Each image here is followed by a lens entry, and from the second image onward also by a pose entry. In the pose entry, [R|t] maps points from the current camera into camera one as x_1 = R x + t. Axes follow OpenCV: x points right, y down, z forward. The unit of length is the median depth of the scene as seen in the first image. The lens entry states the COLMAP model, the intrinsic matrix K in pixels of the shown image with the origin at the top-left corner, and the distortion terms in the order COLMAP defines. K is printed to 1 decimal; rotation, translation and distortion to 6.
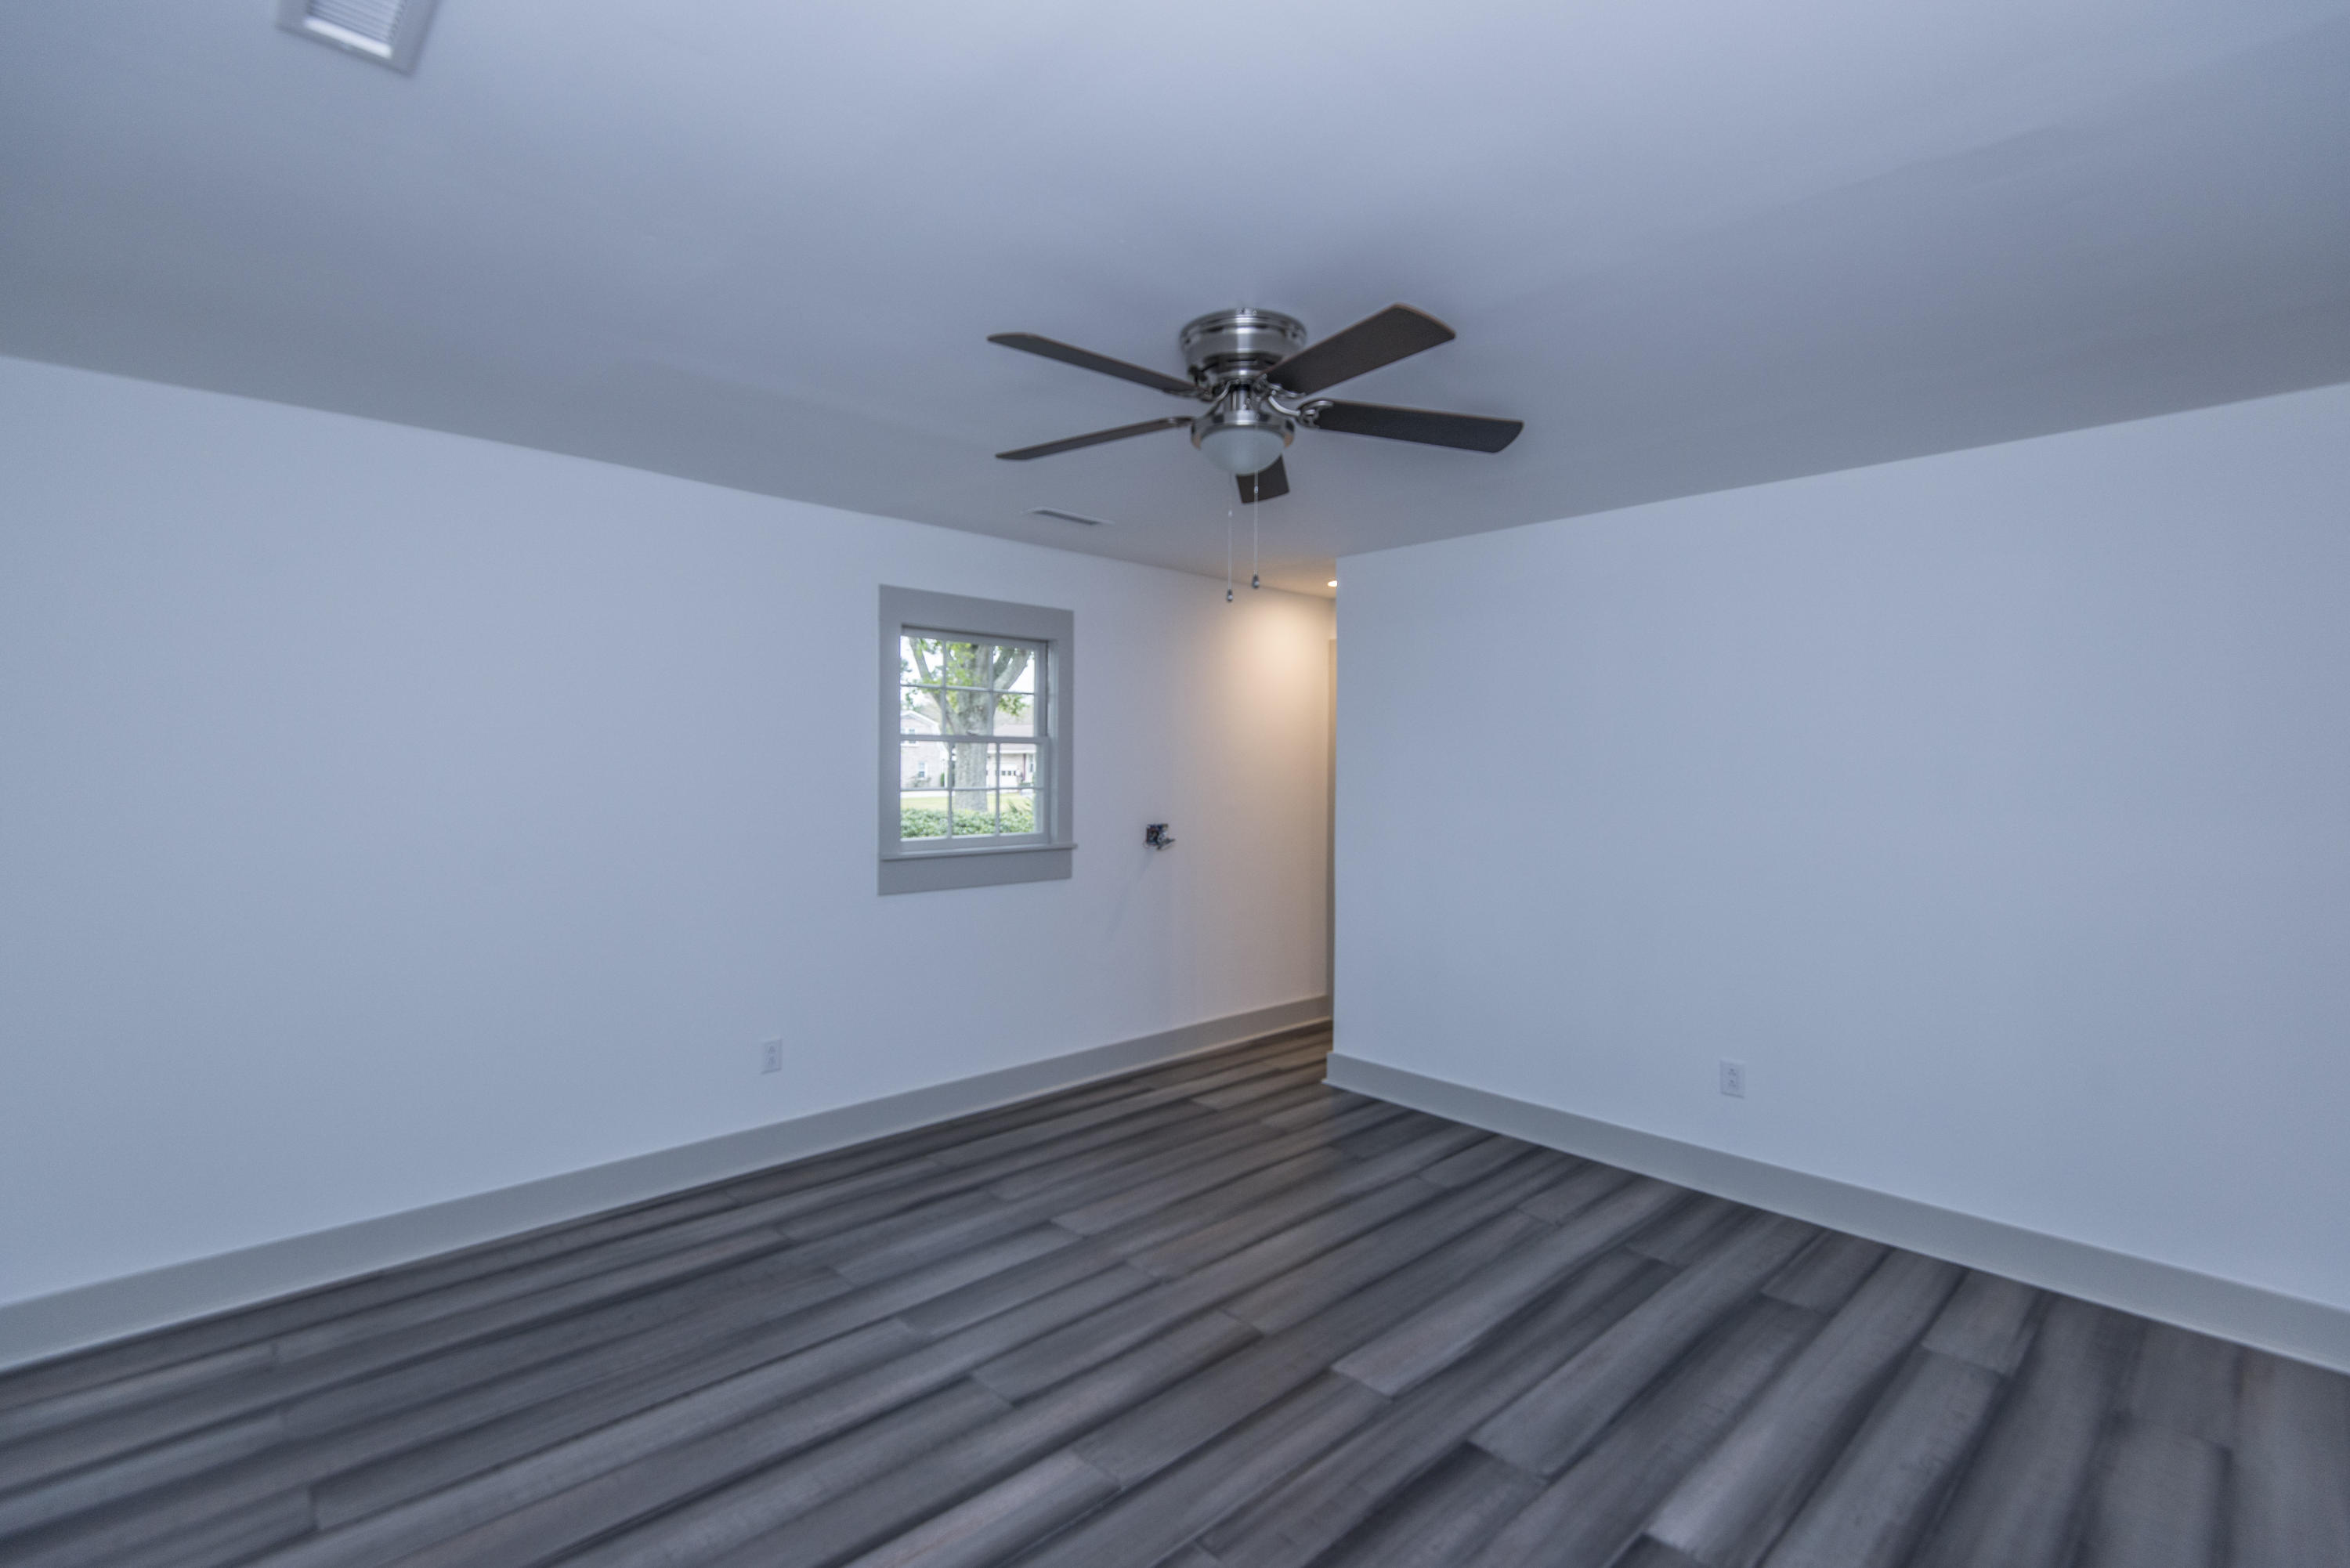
lens RADIAL K [[1064.5, 0, 1172.0], [0, 1064.5, 763.7], [0, 0, 1]] dist [0.035167, -0.018164]
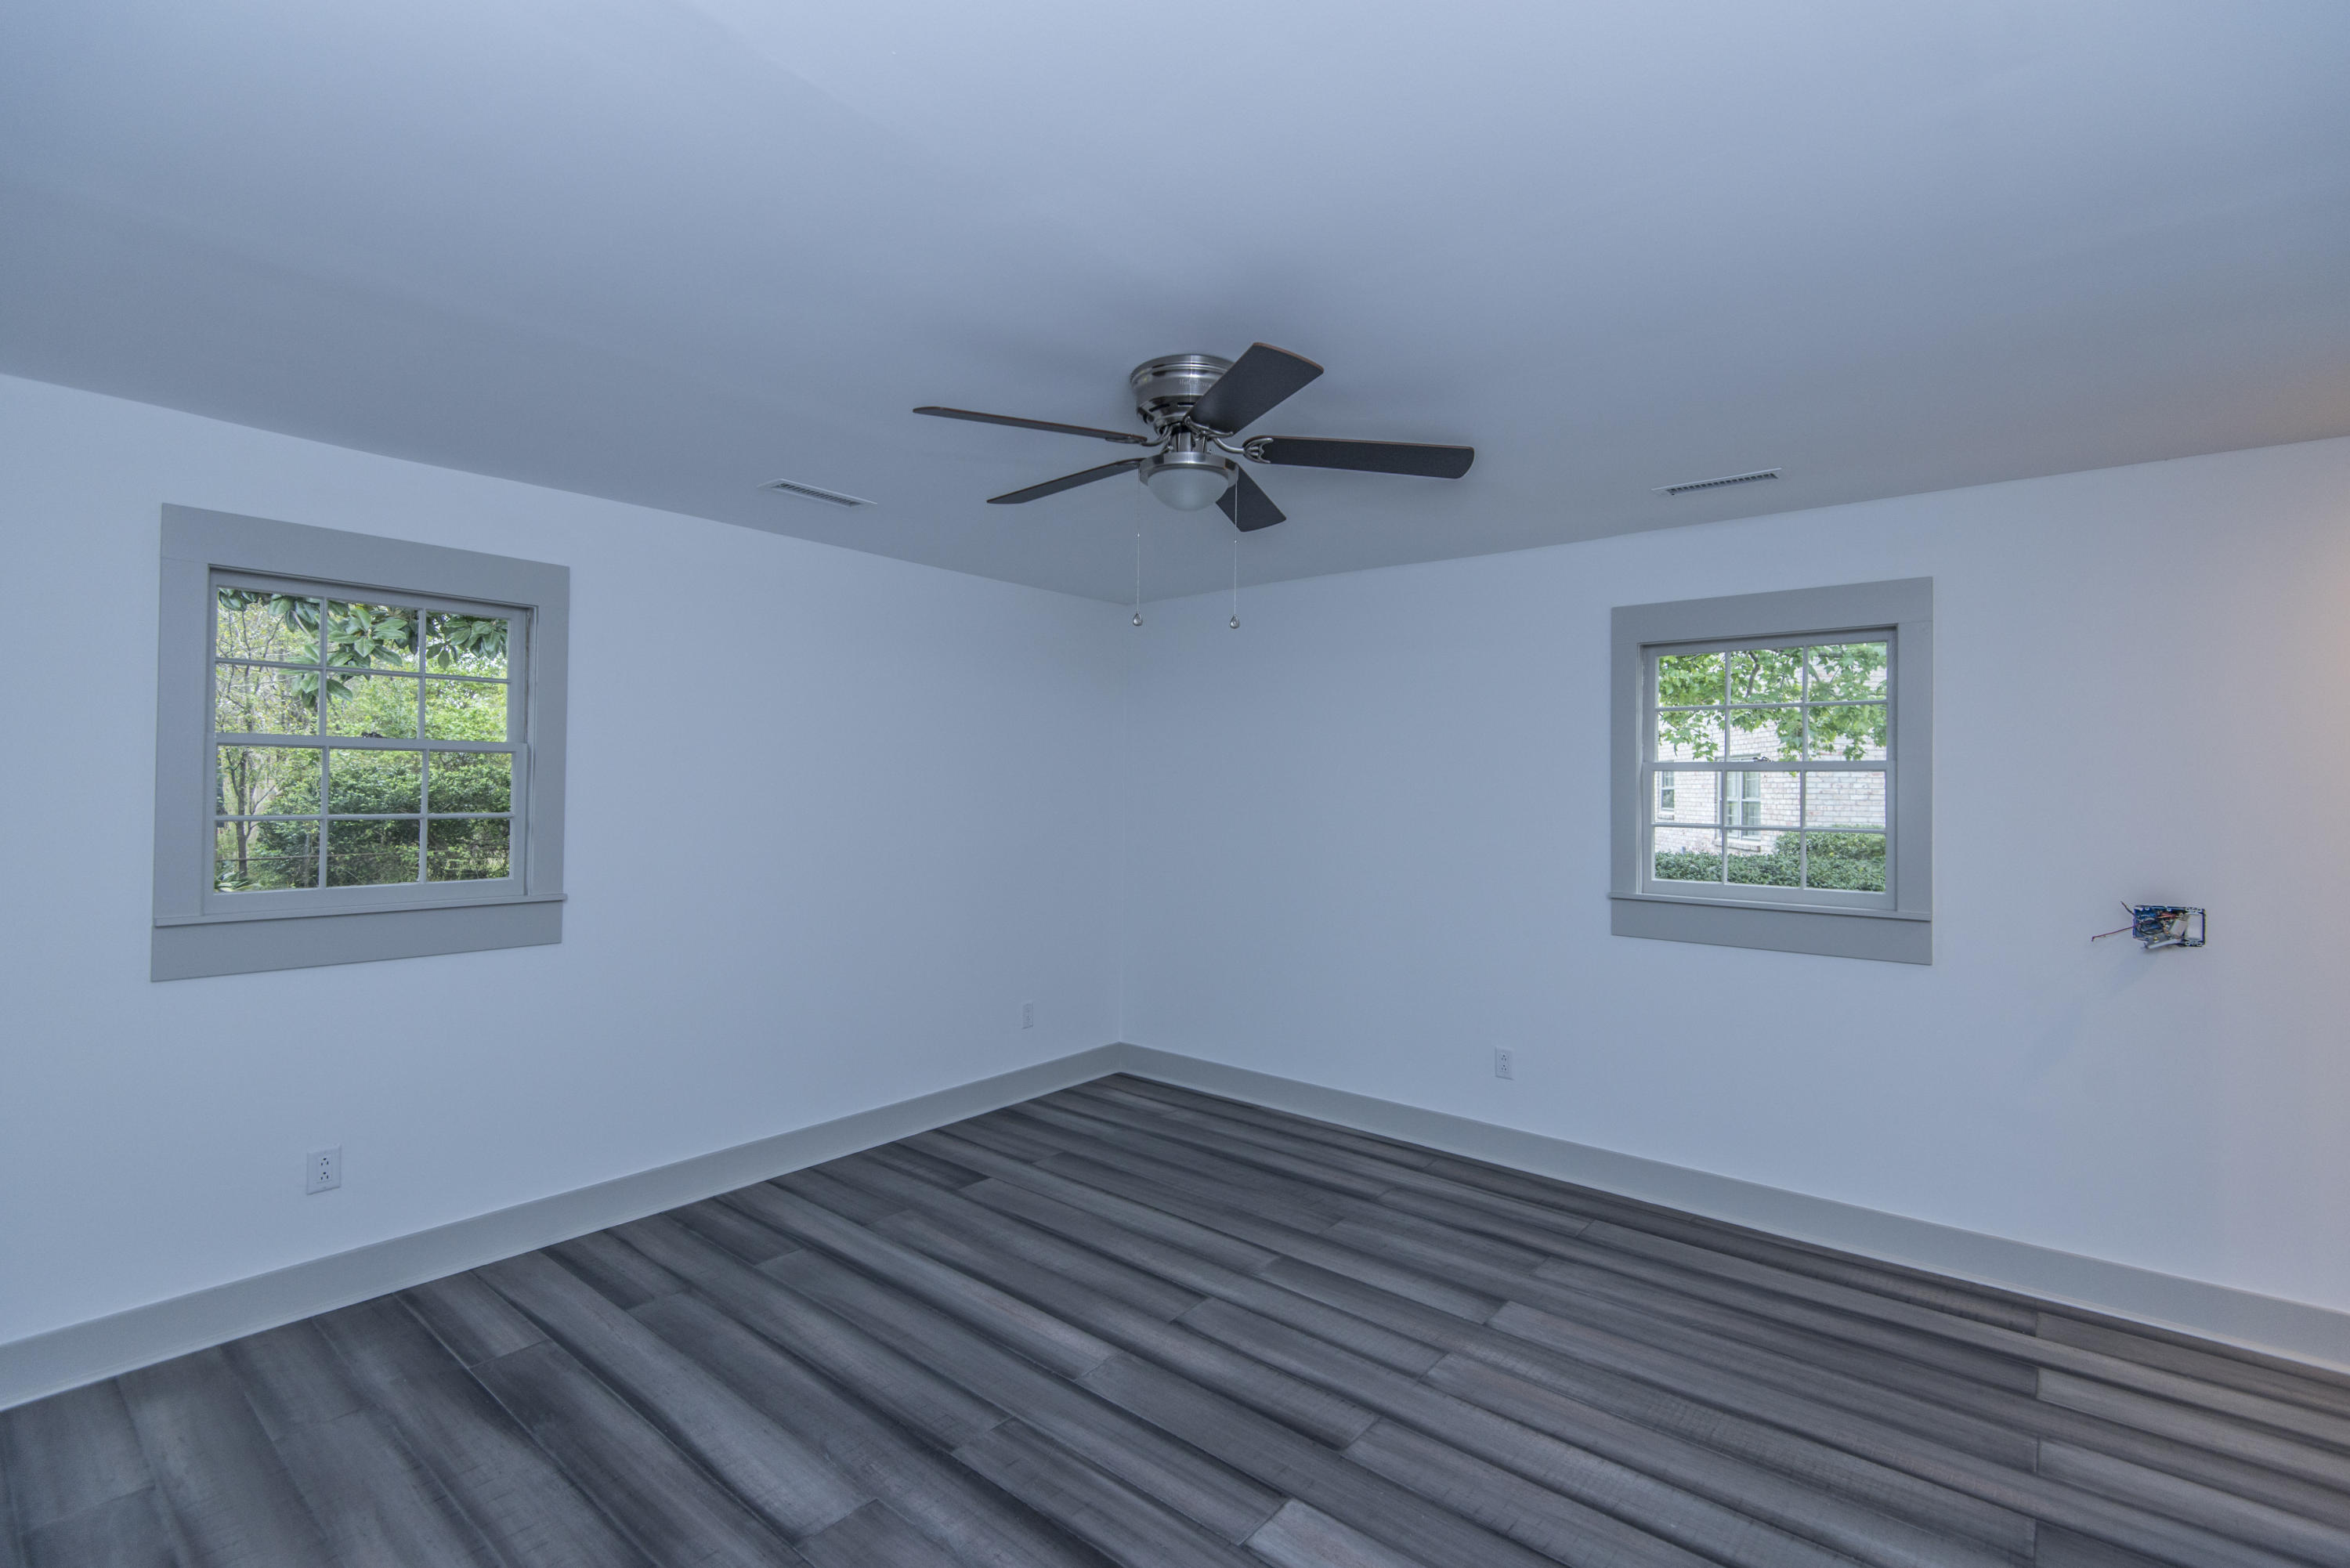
lens RADIAL K [[1064.5, 0, 1173.0], [0, 1064.5, 787.4], [0, 0, 1]] dist [0.035167, -0.018164]
pose [[0.124105, -0.000589, -0.992269, 0.814685], [-0.011809, 0.999928, -0.002070, -0.000715], [0.992199, 0.011975, 0.124090, 0.655748]]
